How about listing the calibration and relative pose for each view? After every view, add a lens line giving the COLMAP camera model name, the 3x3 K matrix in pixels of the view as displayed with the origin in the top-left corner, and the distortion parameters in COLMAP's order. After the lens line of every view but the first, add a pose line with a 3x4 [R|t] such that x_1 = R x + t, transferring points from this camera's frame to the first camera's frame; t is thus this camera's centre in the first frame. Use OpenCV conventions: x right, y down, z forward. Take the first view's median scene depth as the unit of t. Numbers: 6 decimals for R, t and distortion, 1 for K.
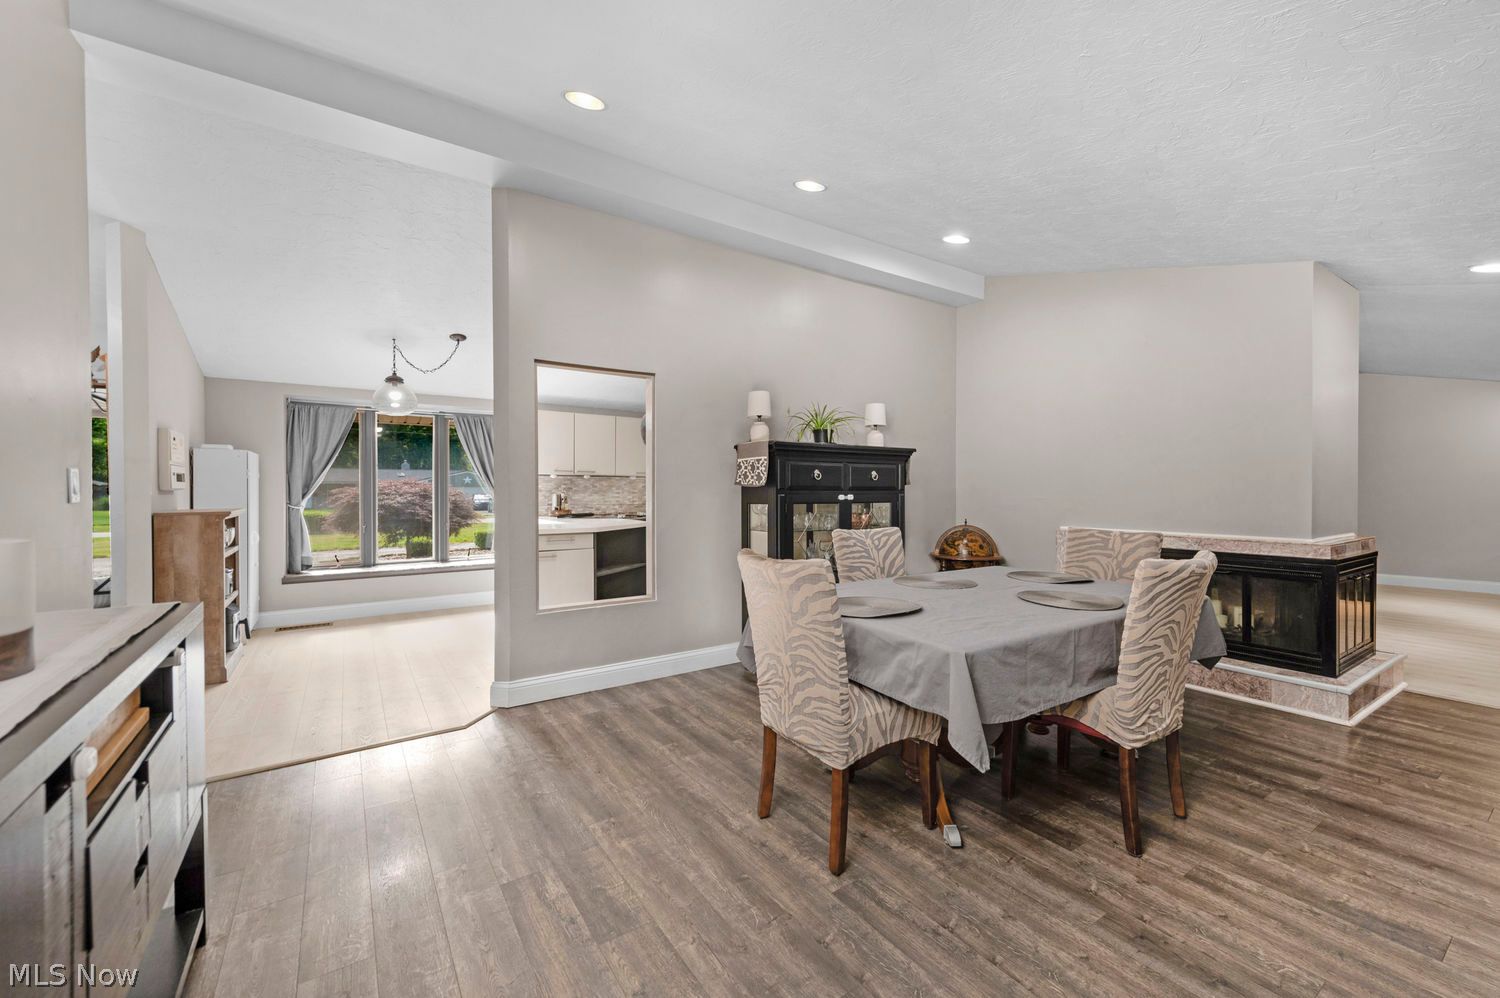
lens RADIAL K [[569.3, 0, 775.2], [0, 569.3, 492.9], [0, 0, 1]] dist [-0.000872, -0.000159]
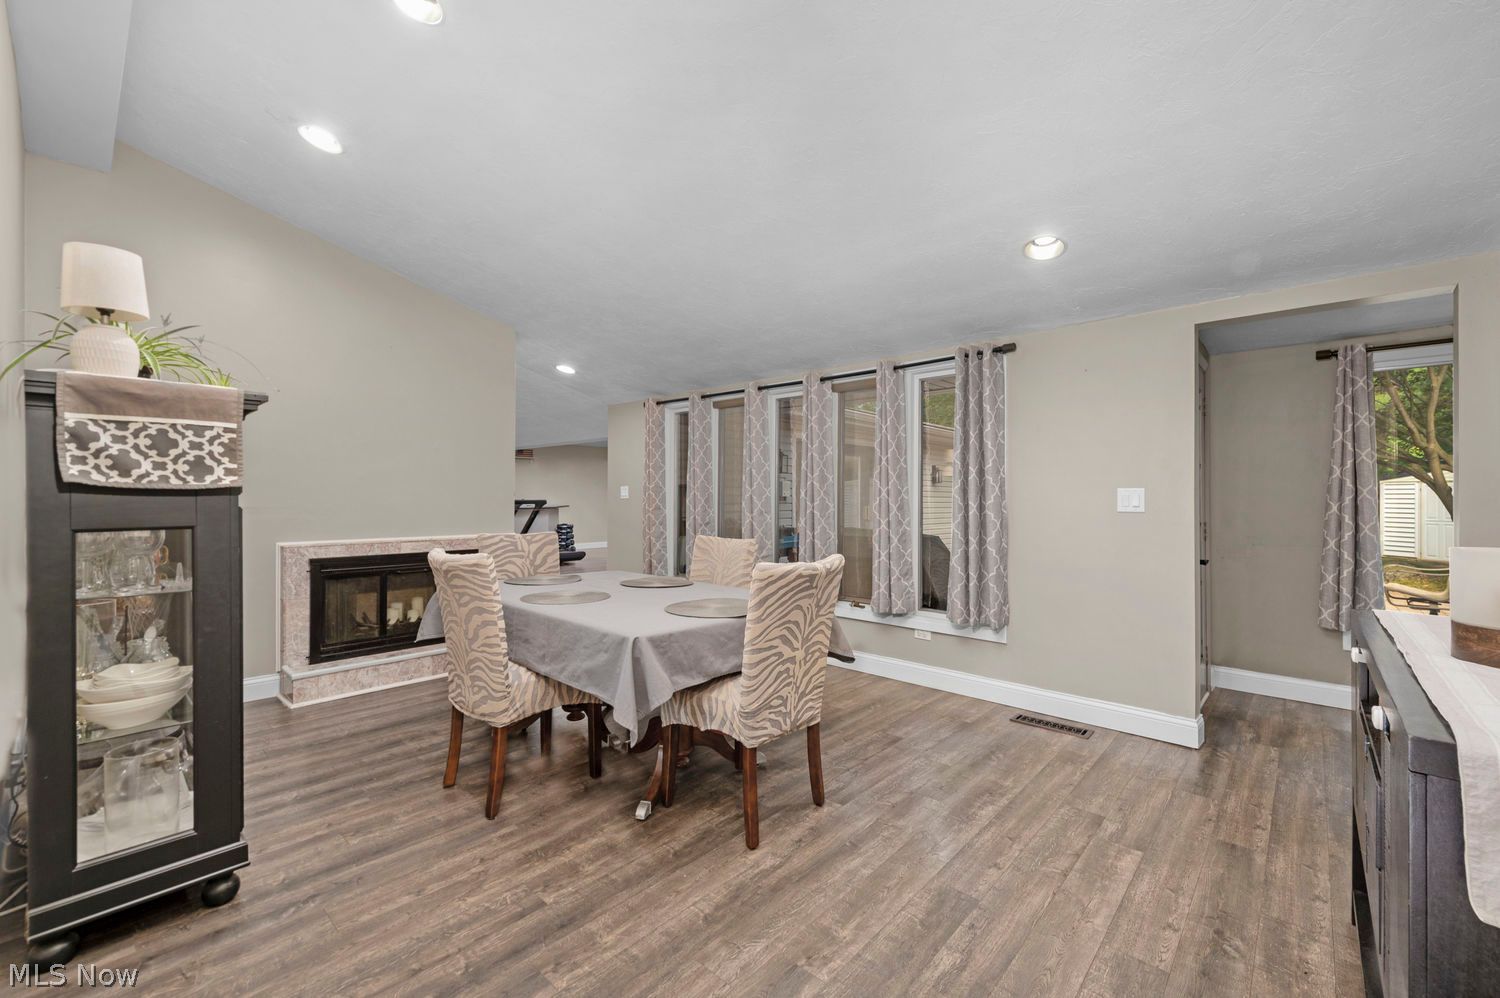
lens RADIAL K [[597.3, 0, 768.4], [0, 597.3, 496.5], [0, 0, 1]] dist [0.009793, -0.000312]
pose [[-0.187153, 0.000085, 0.982331, -0.766326], [-0.000619, 1.000000, -0.000205, -0.007452], [-0.982330, -0.000647, -0.187153, 0.890059]]
